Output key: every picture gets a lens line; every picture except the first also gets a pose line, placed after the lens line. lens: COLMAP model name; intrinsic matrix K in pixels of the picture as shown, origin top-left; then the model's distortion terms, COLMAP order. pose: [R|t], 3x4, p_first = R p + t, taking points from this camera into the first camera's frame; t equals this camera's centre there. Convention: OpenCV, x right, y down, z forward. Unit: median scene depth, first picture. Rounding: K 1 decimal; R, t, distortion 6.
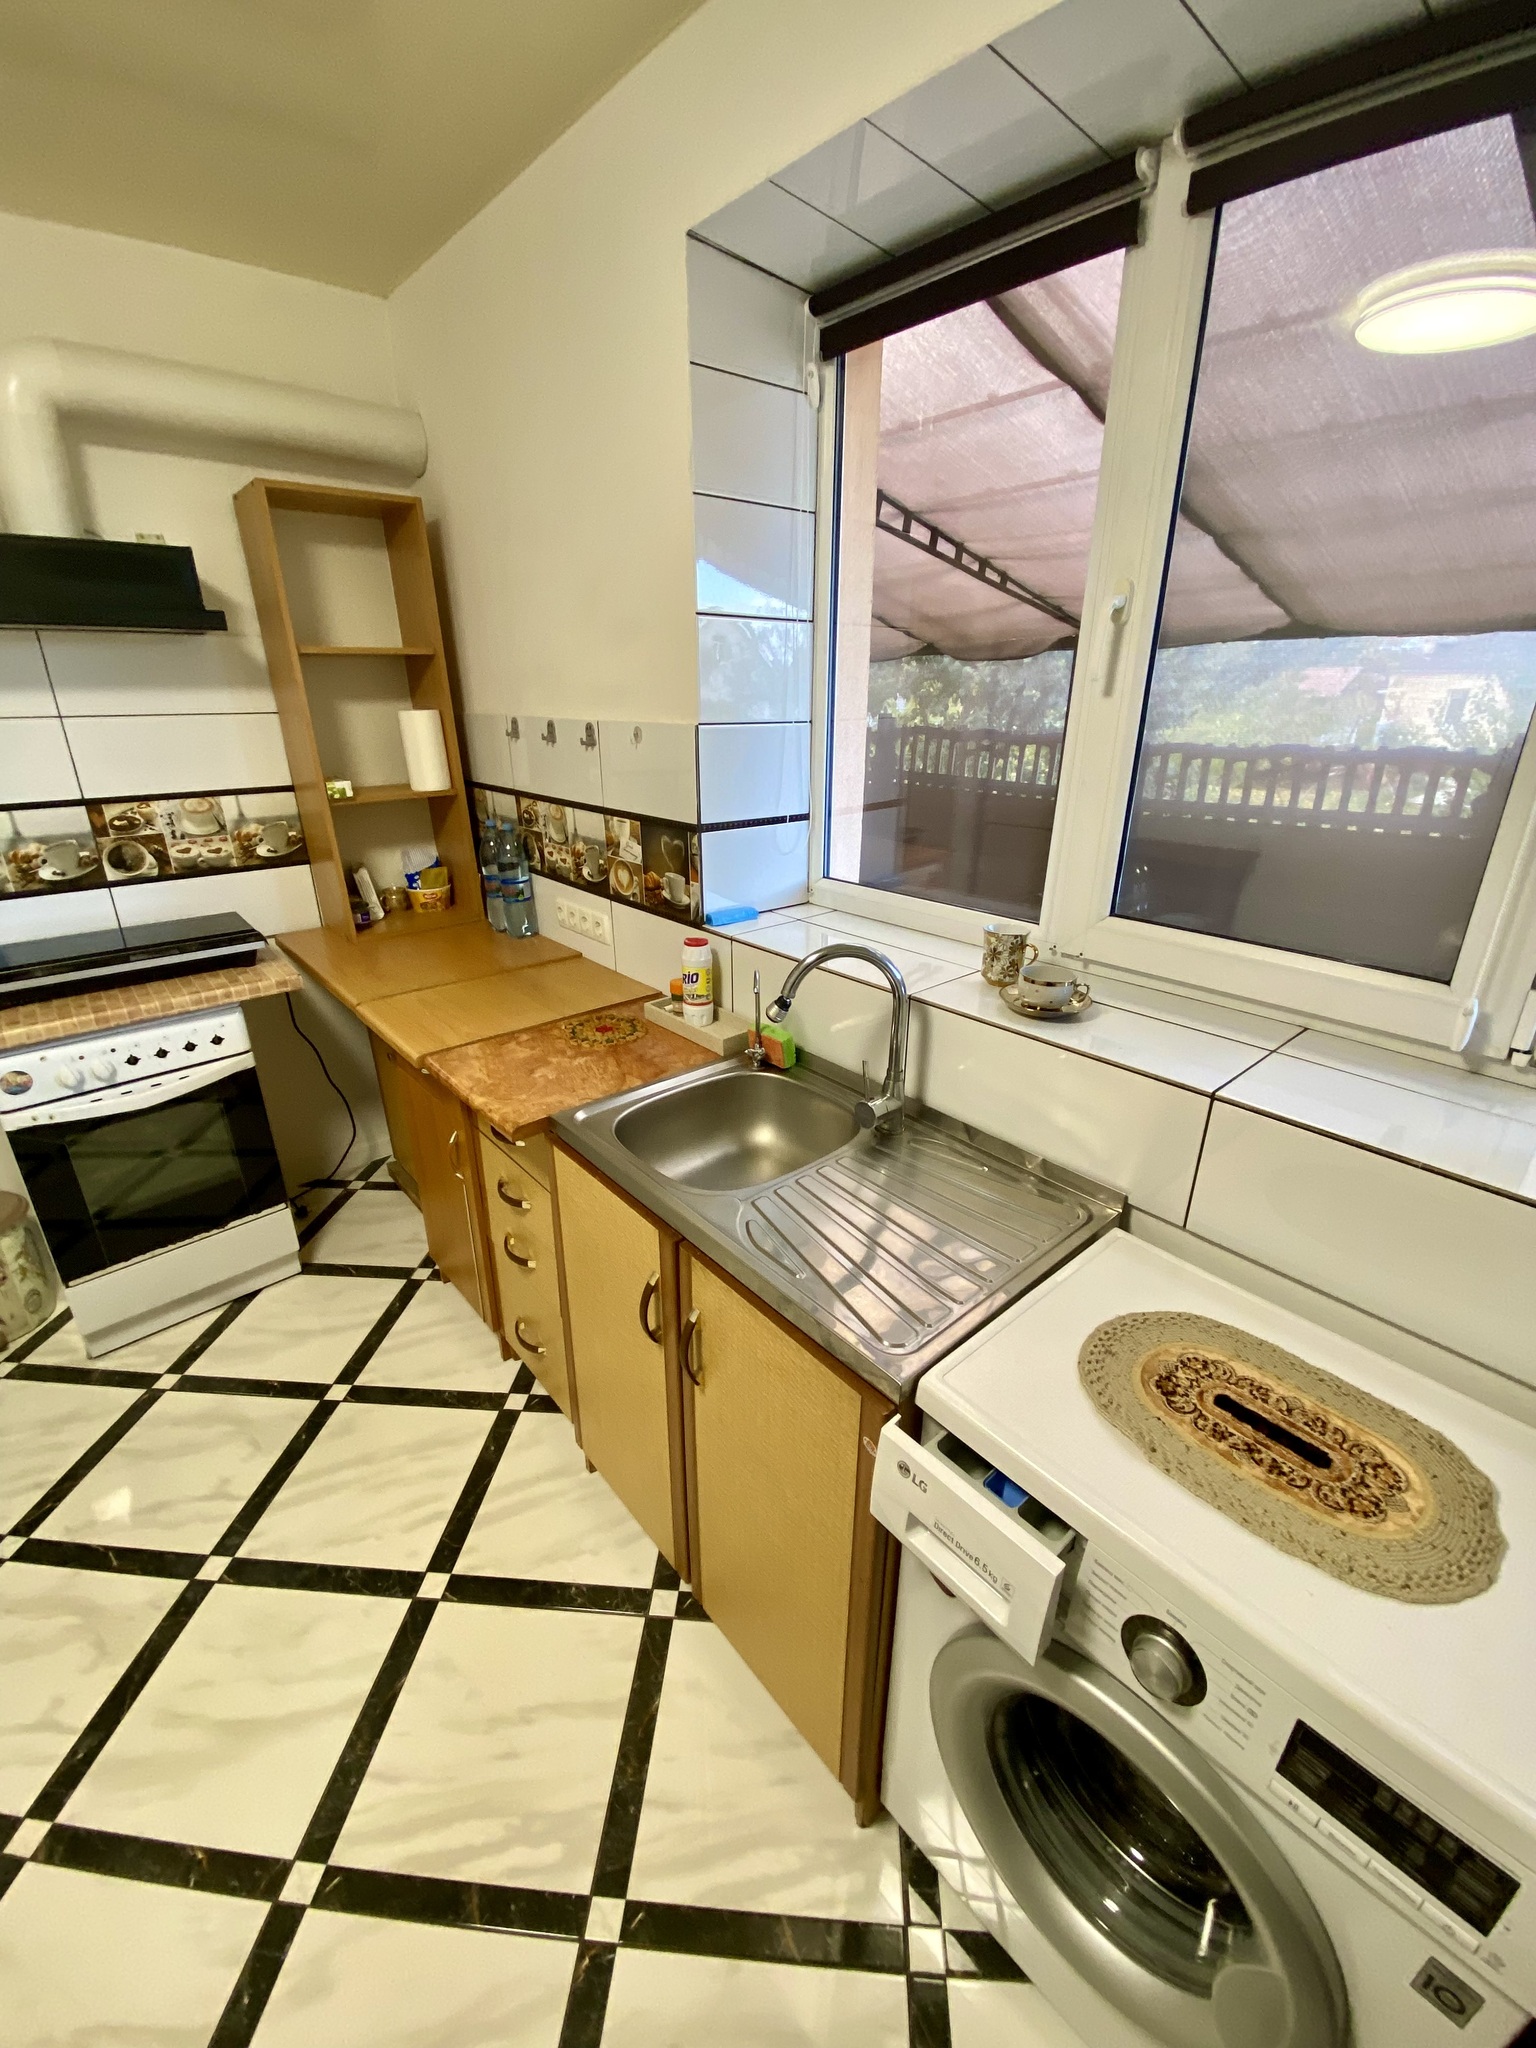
lens RADIAL K [[819.3, 0, 767.1], [0, 819.3, 1015.5], [0, 0, 1]] dist [0.021162, -0.021623]
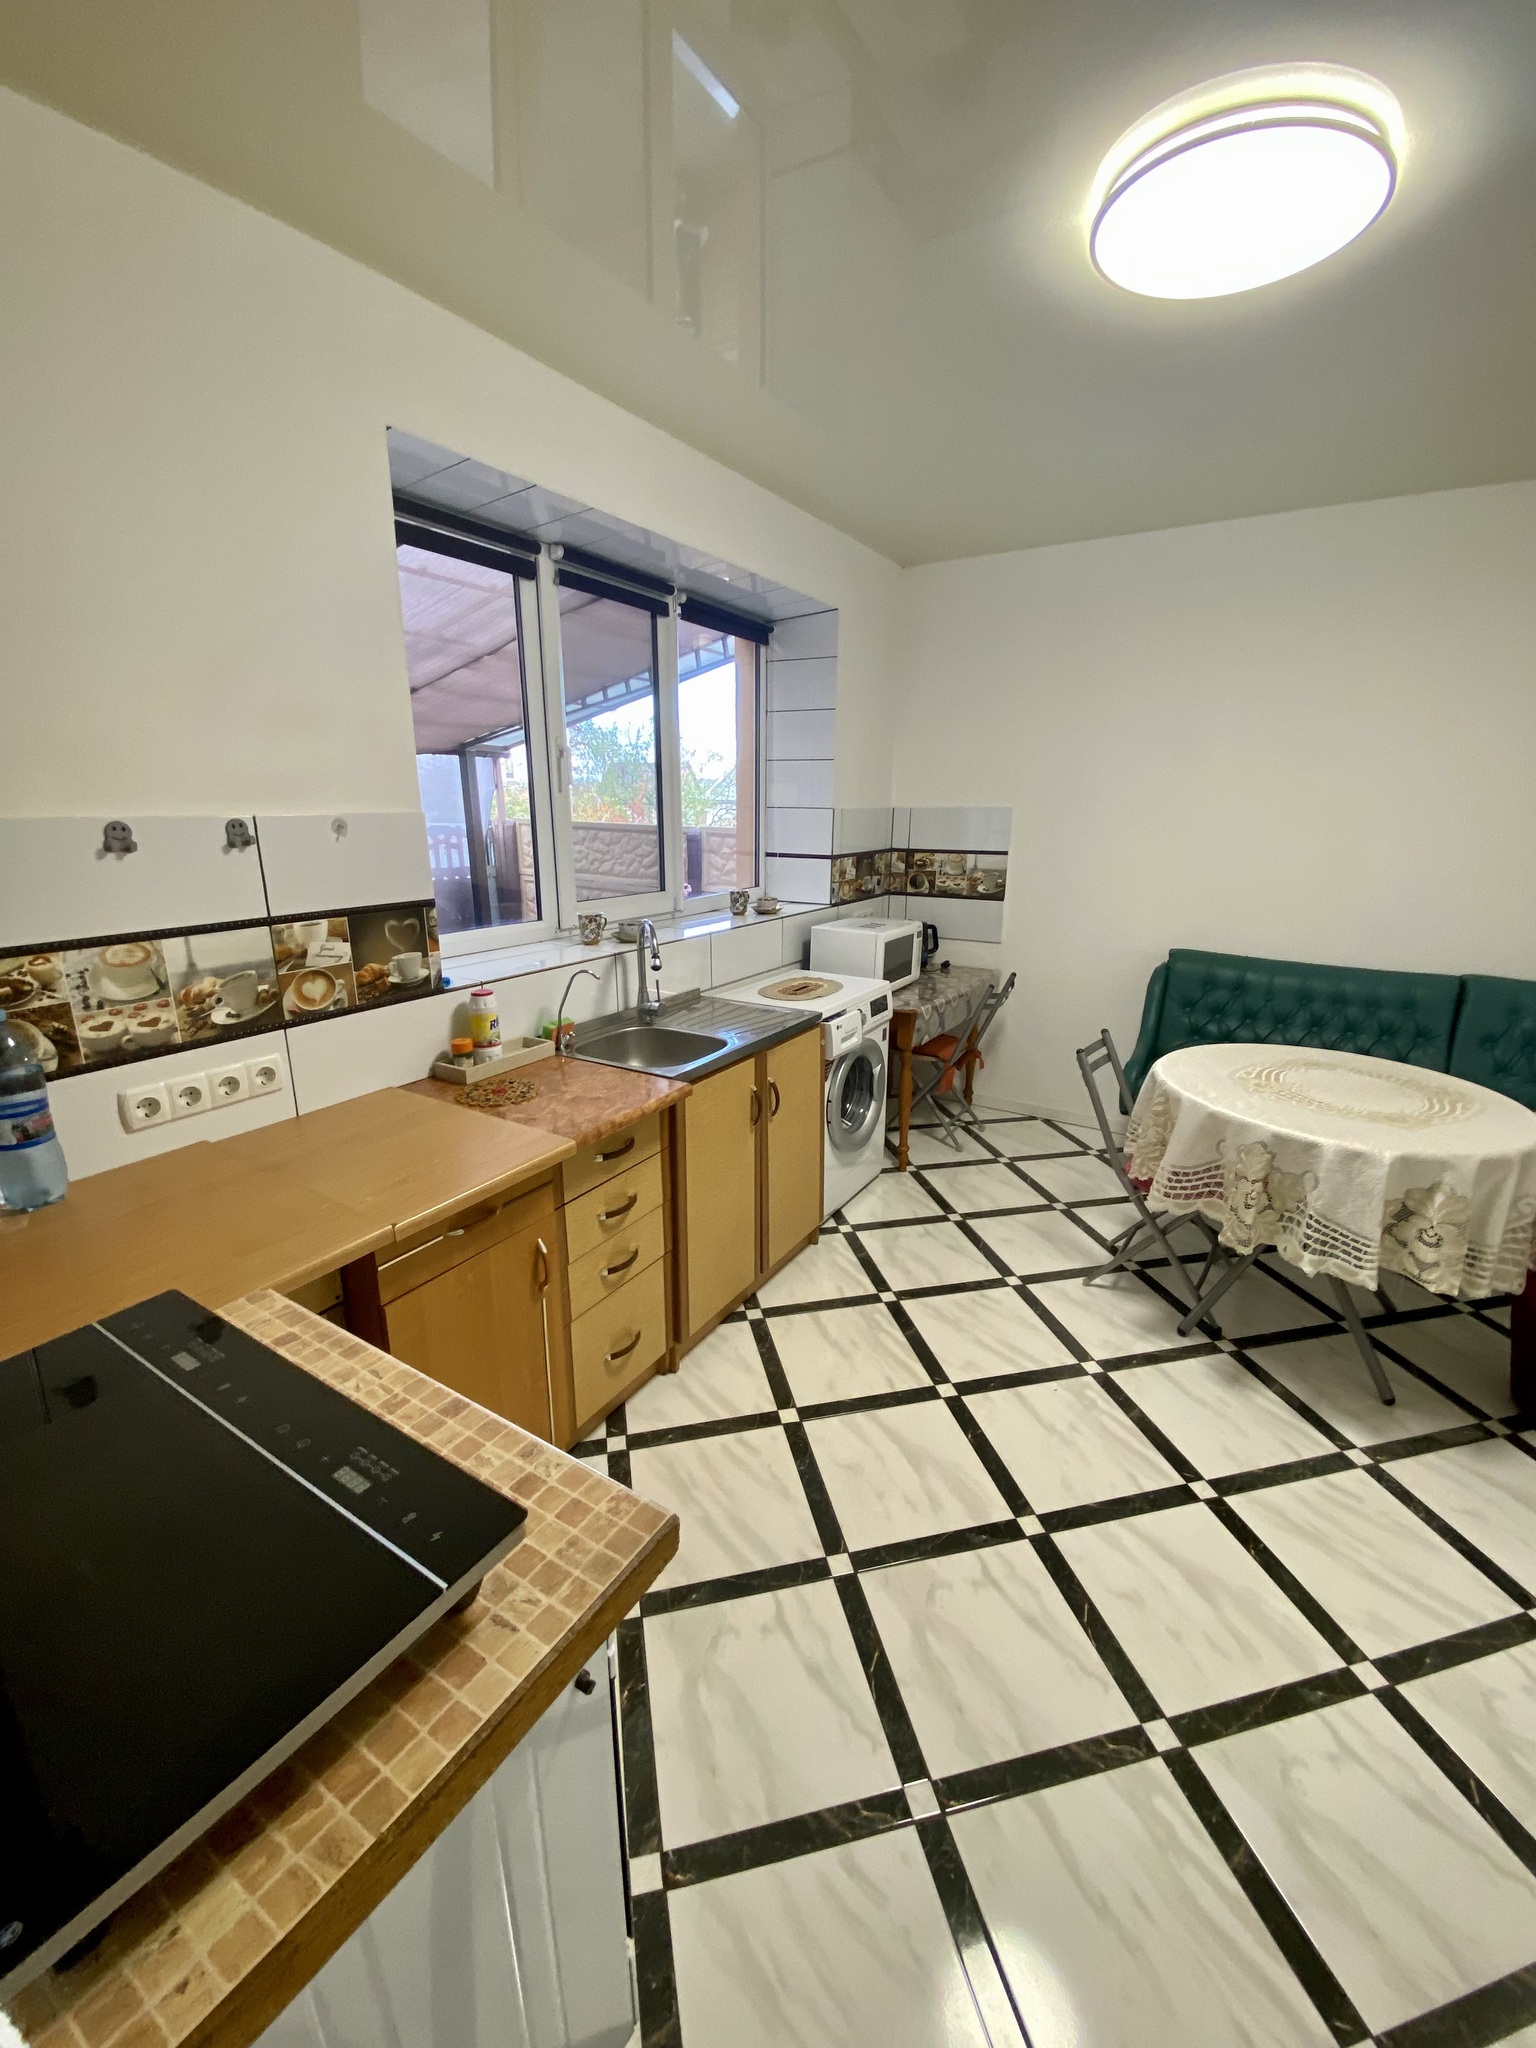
lens RADIAL K [[819.3, 0, 767.1], [0, 819.3, 1015.5], [0, 0, 1]] dist [0.021162, -0.021623]
pose [[-0.283459, -0.248997, 0.926095, -1.149315], [0.347069, 0.873604, 0.341115, -0.282487], [-0.893976, 0.418111, -0.161212, 0.747604]]
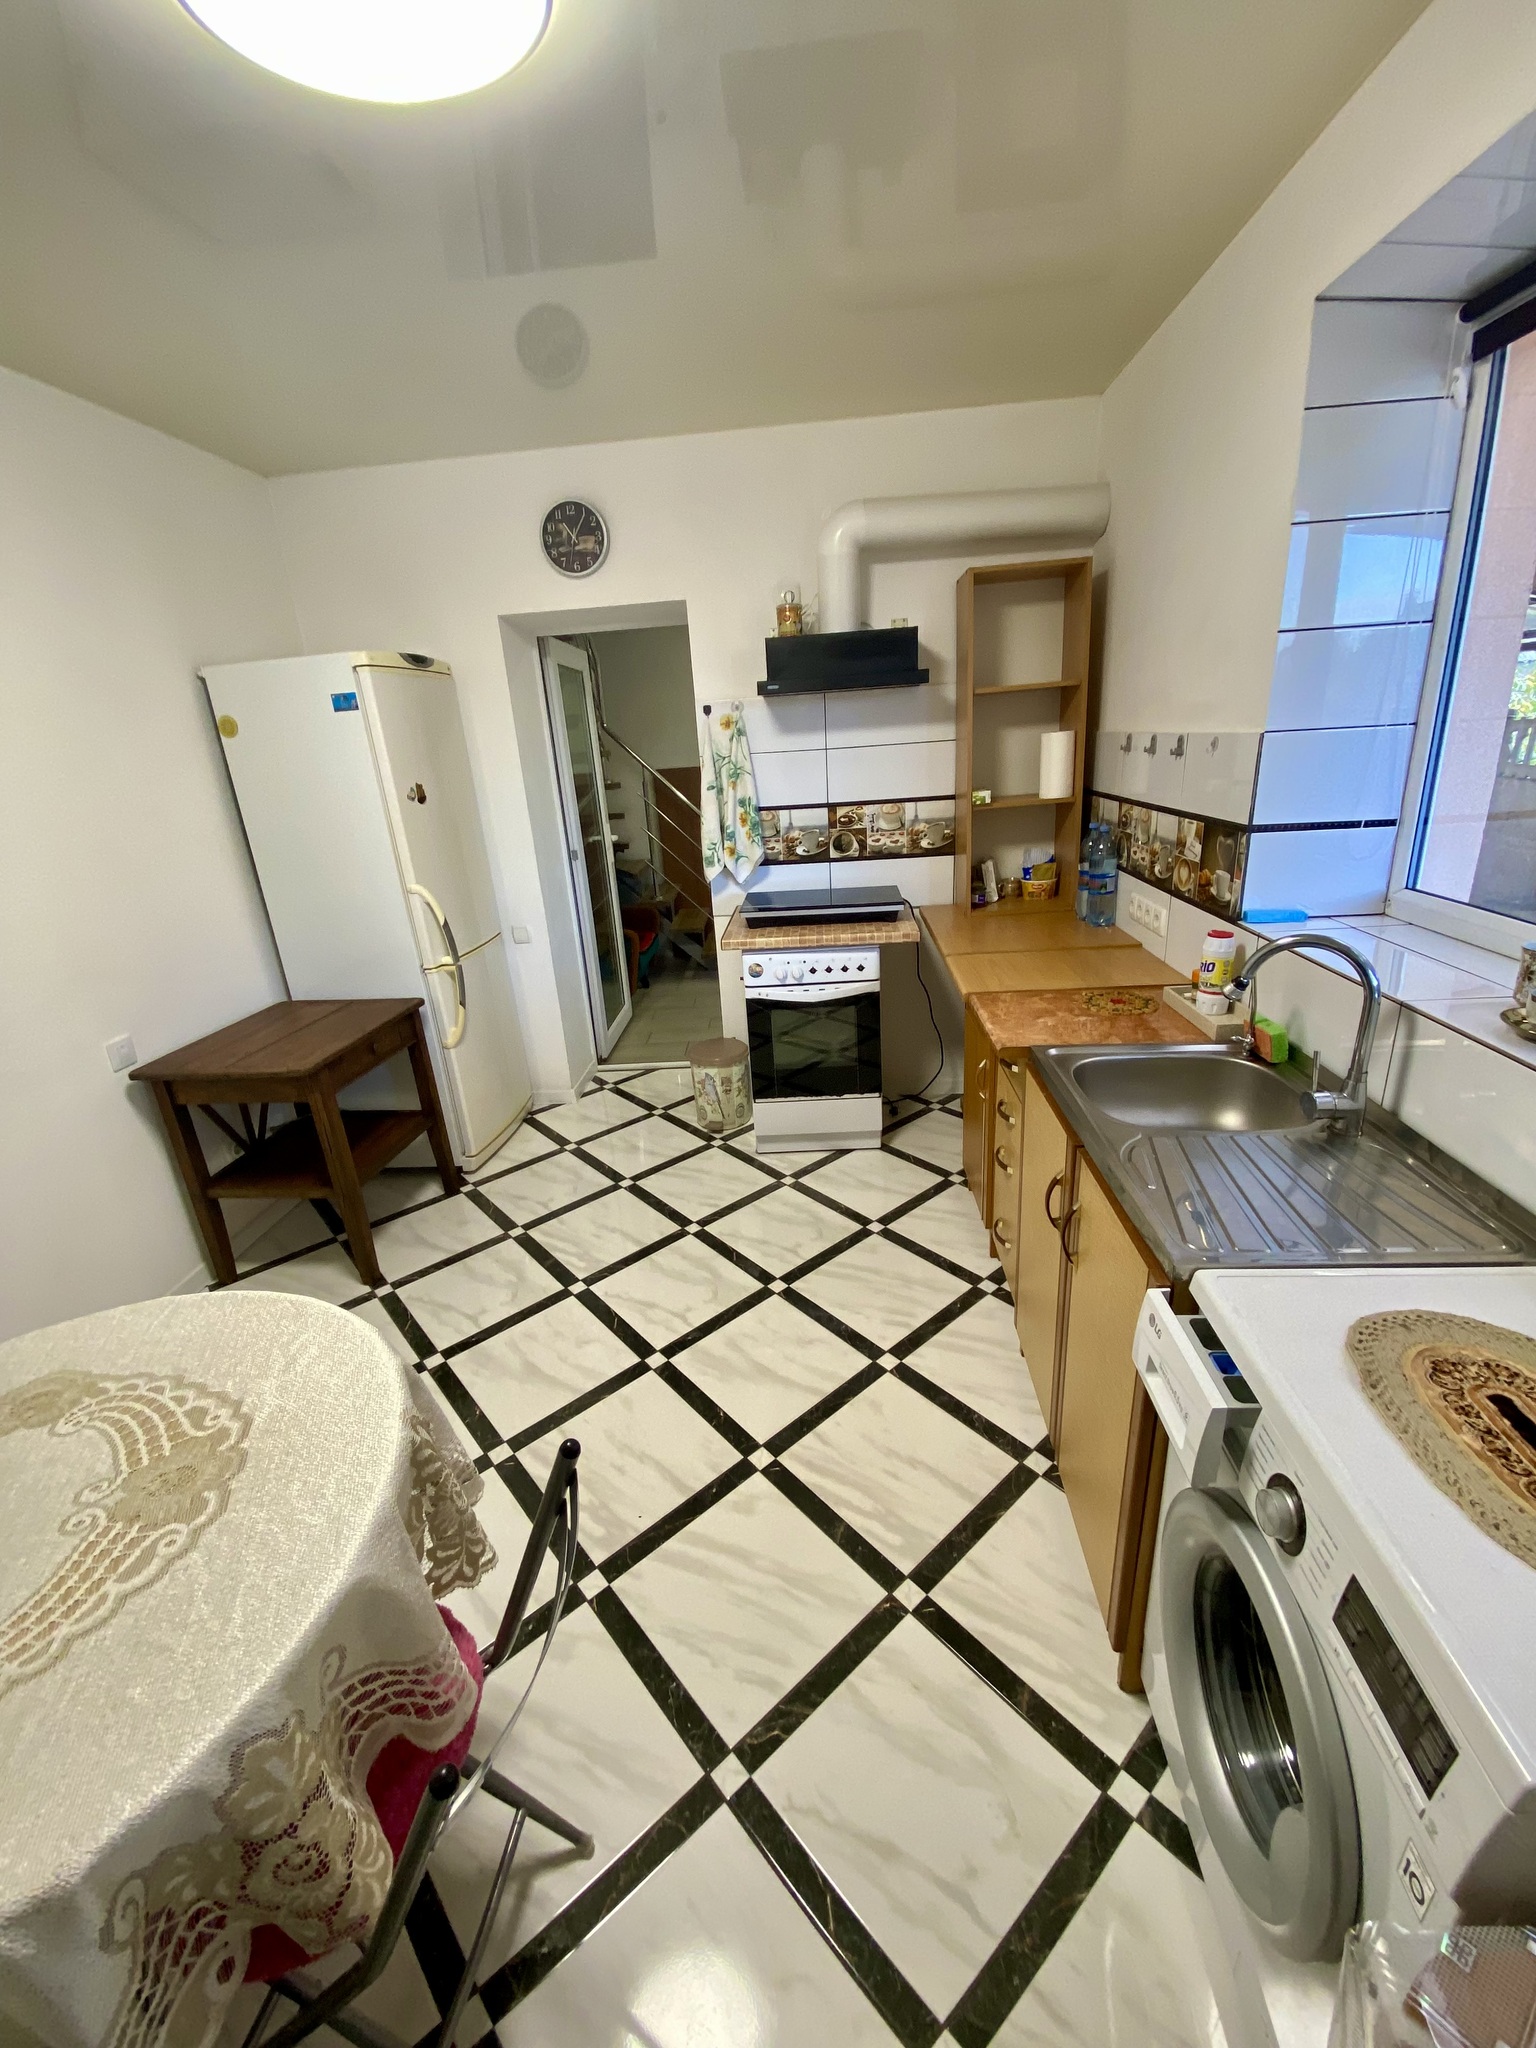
lens RADIAL K [[819.3, 0, 767.1], [0, 819.3, 1015.5], [0, 0, 1]] dist [0.021162, -0.021623]
pose [[0.700943, 0.182816, -0.689389, 0.227927], [-0.195992, 0.978751, 0.060274, 0.056707], [0.685760, 0.092866, 0.721879, -0.150308]]
